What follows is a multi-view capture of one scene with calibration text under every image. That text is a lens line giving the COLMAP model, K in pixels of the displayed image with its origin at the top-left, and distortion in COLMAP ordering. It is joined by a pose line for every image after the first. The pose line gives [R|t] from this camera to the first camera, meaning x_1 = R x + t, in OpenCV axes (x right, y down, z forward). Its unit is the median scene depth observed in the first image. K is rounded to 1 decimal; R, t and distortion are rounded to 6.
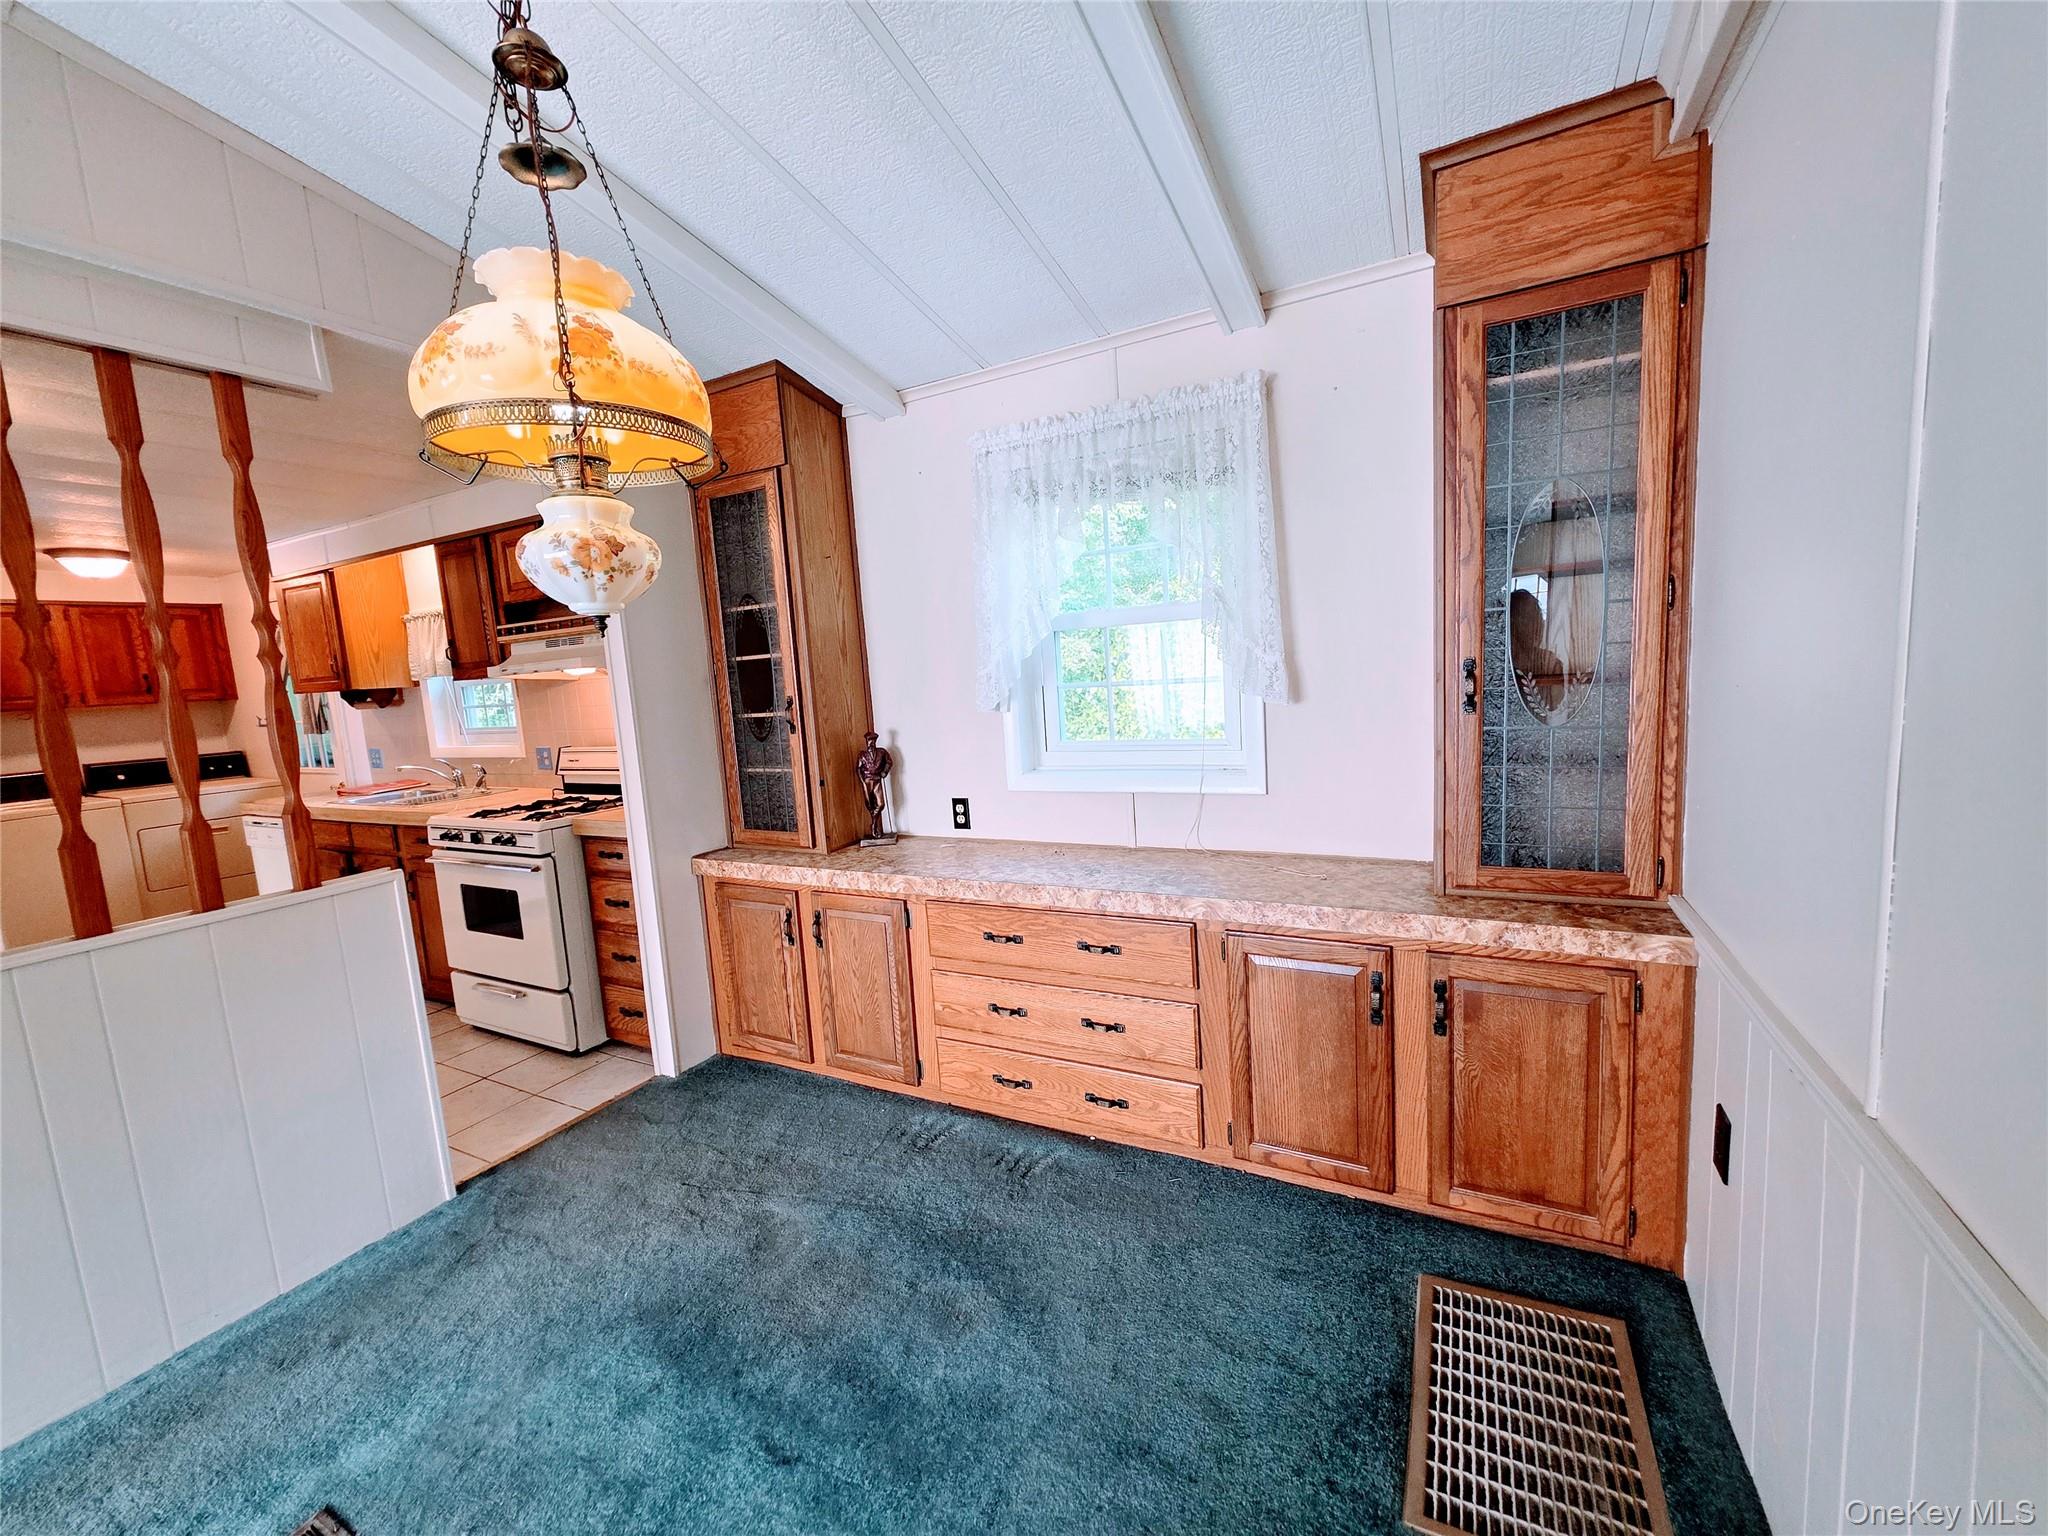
lens RADIAL K [[817.9, 0, 1031.1], [0, 817.9, 762.5], [0, 0, 1]] dist [0.001400, 0.001005]
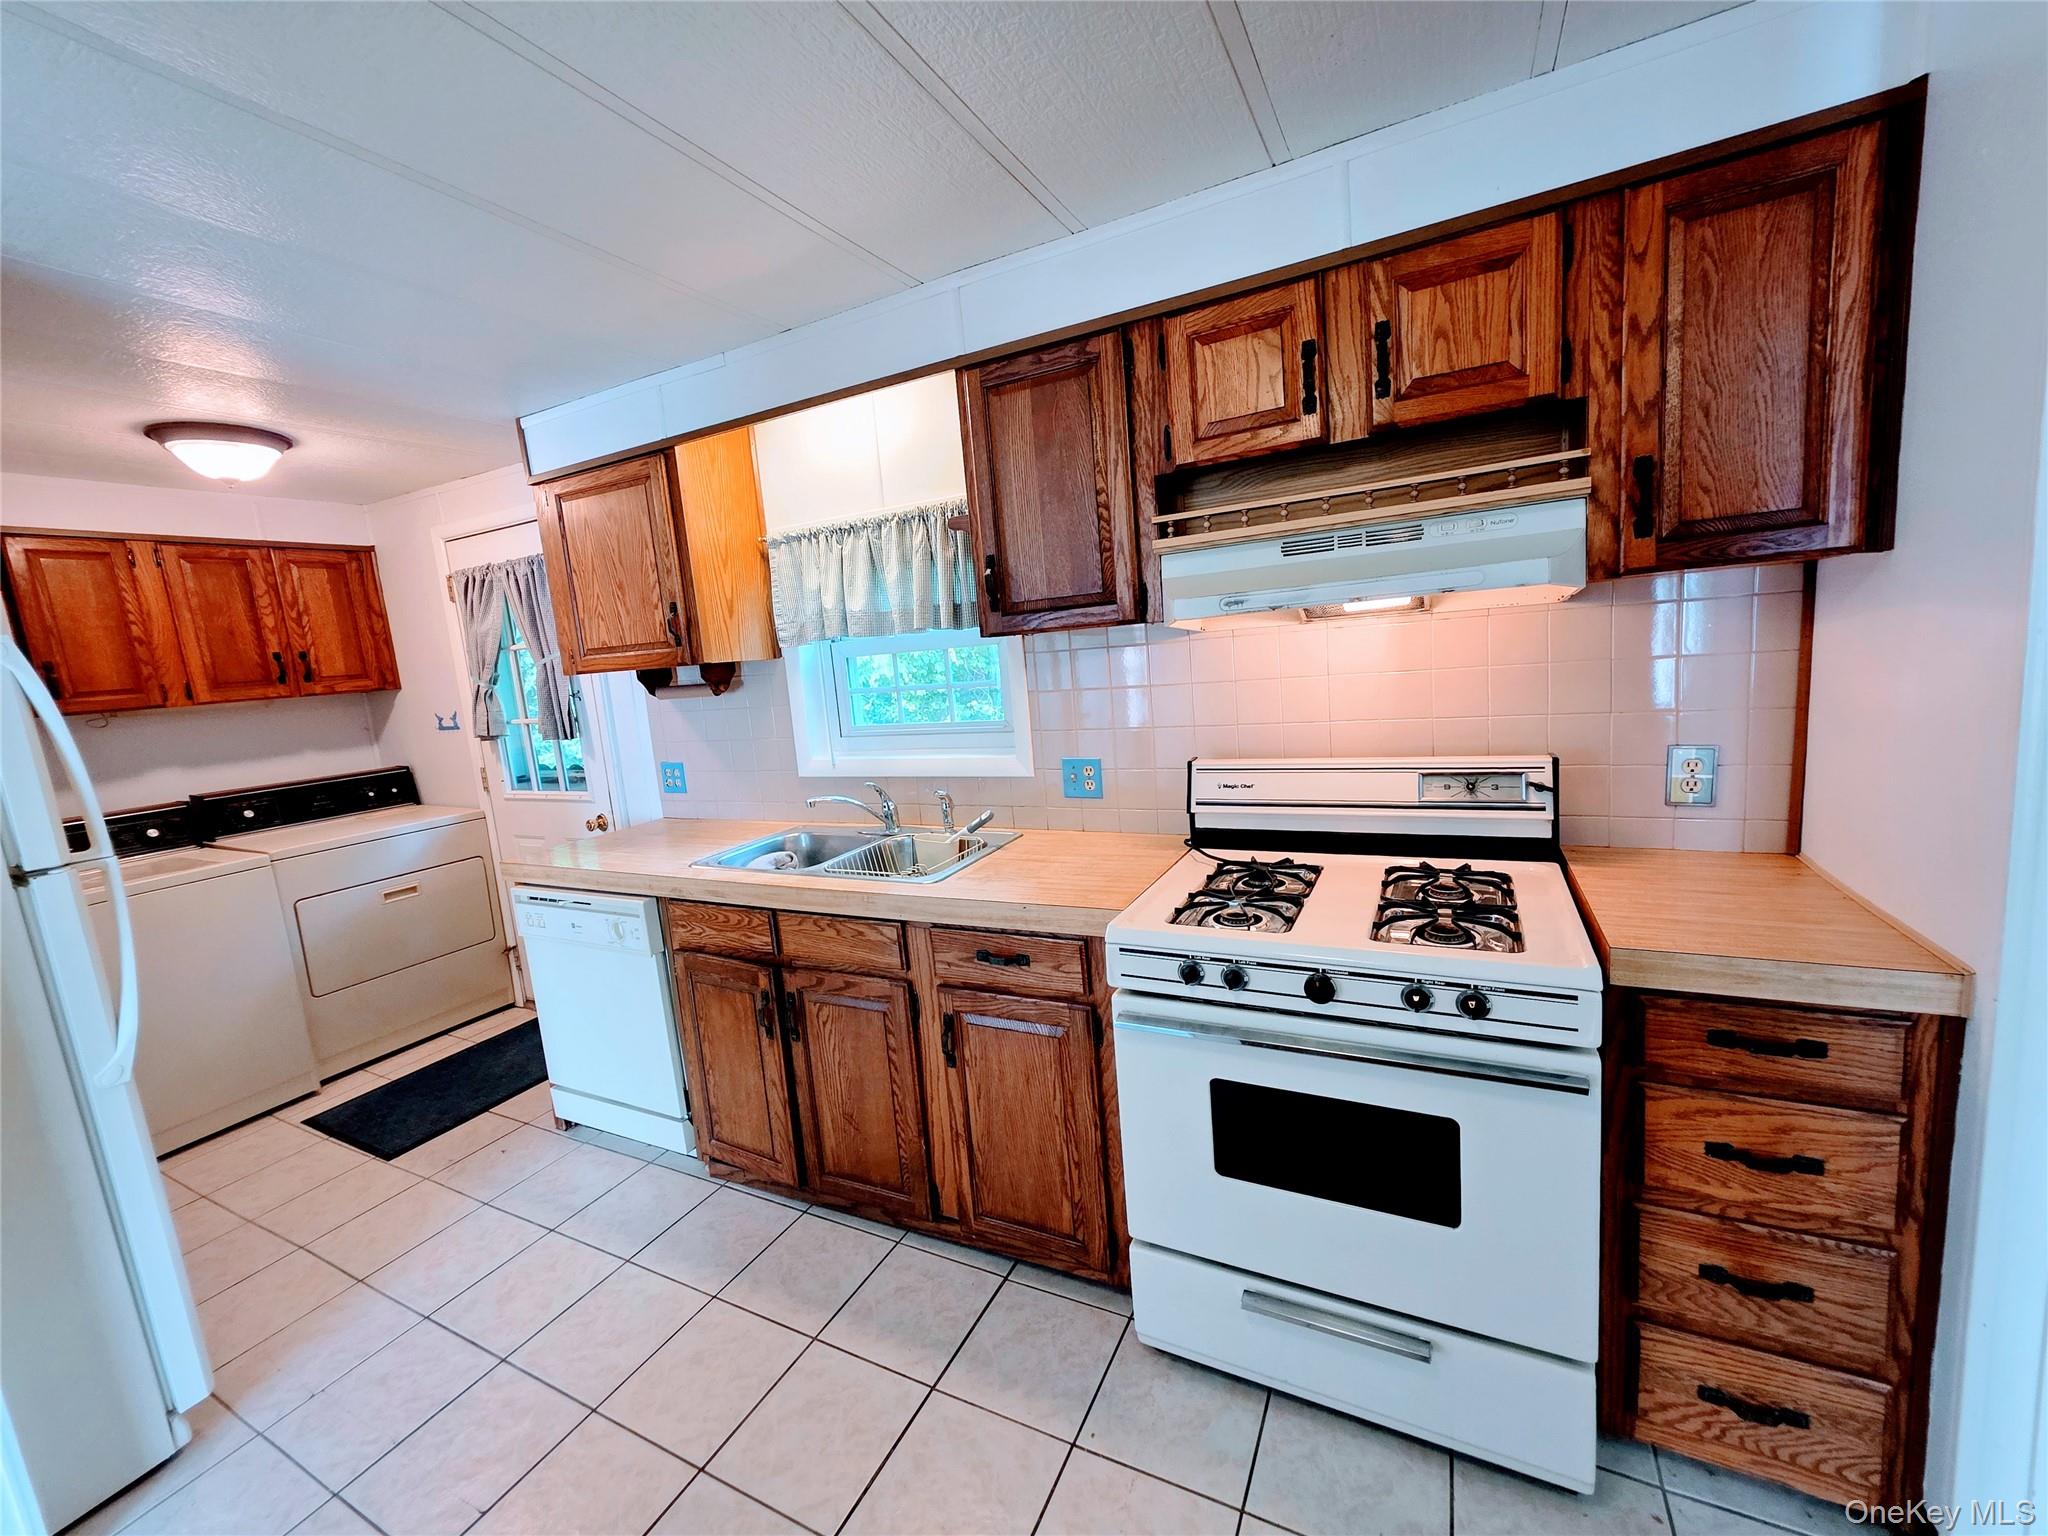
lens RADIAL K [[817.9, 0, 1035.7], [0, 817.9, 760.4], [0, 0, 1]] dist [0.001400, 0.001005]
pose [[0.999653, -0.022251, 0.014070, -1.004296], [0.021971, 0.999563, 0.019786, -0.045613], [-0.014504, -0.019470, 0.999705, 0.703486]]
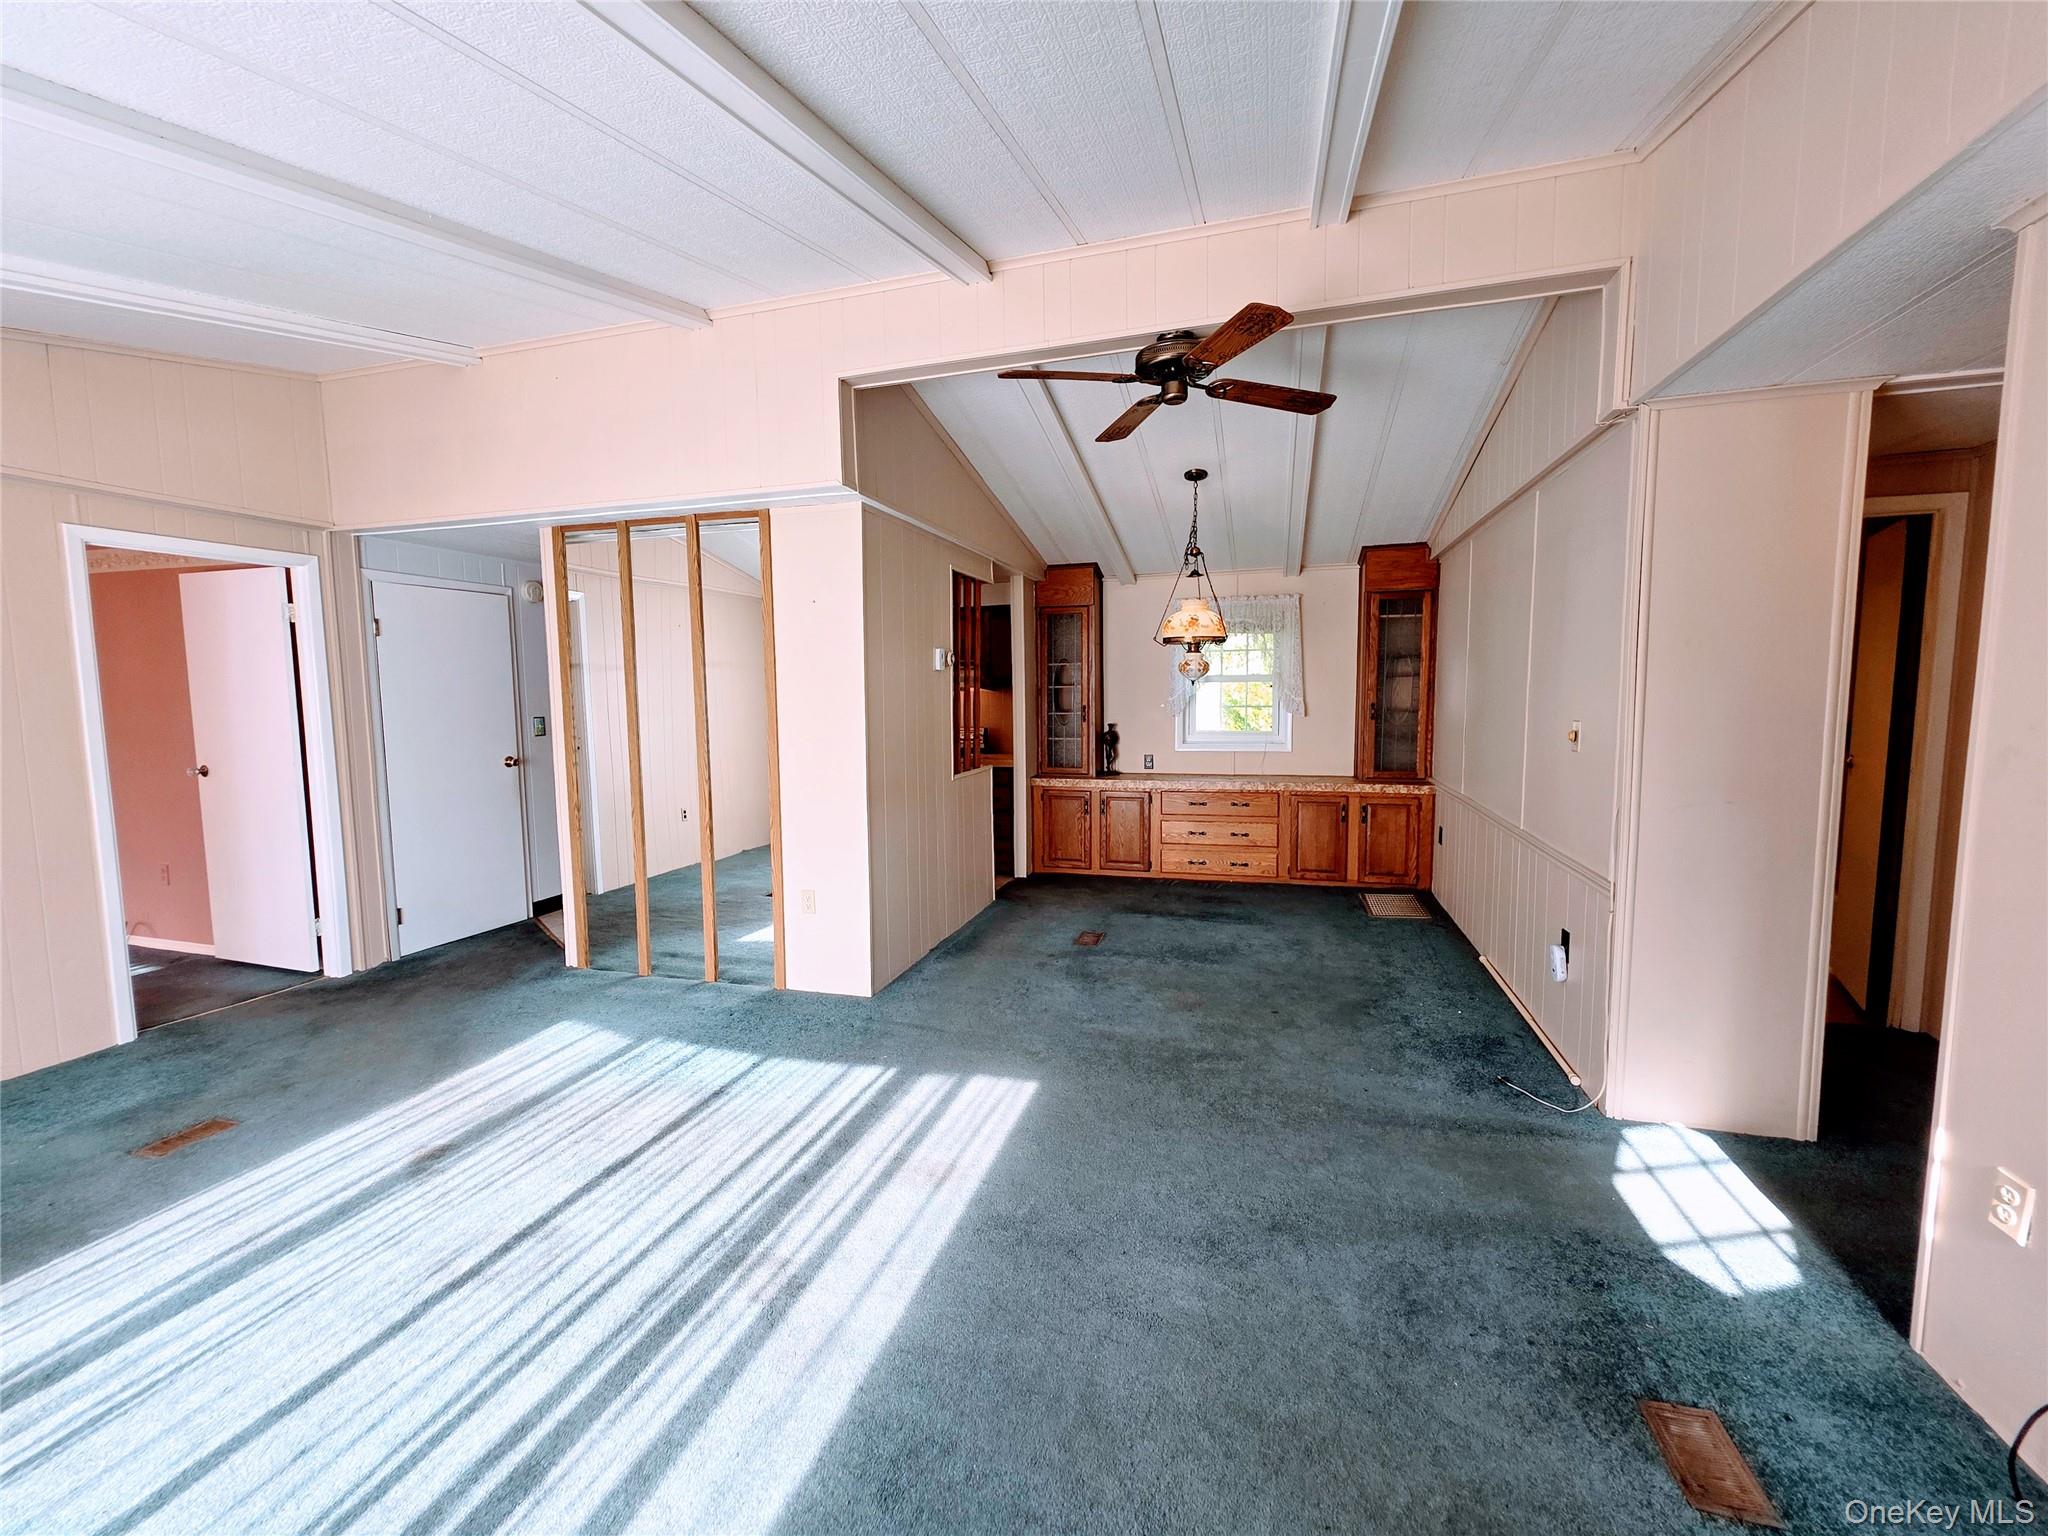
lens RADIAL K [[817.9, 0, 1032.3], [0, 817.9, 762.7], [0, 0, 1]] dist [0.001400, 0.001005]
pose [[0.978613, 0.033984, 0.202882, -0.973850], [-0.026083, 0.998798, -0.041494, 0.190371], [-0.204048, 0.035315, 0.978324, -1.272468]]
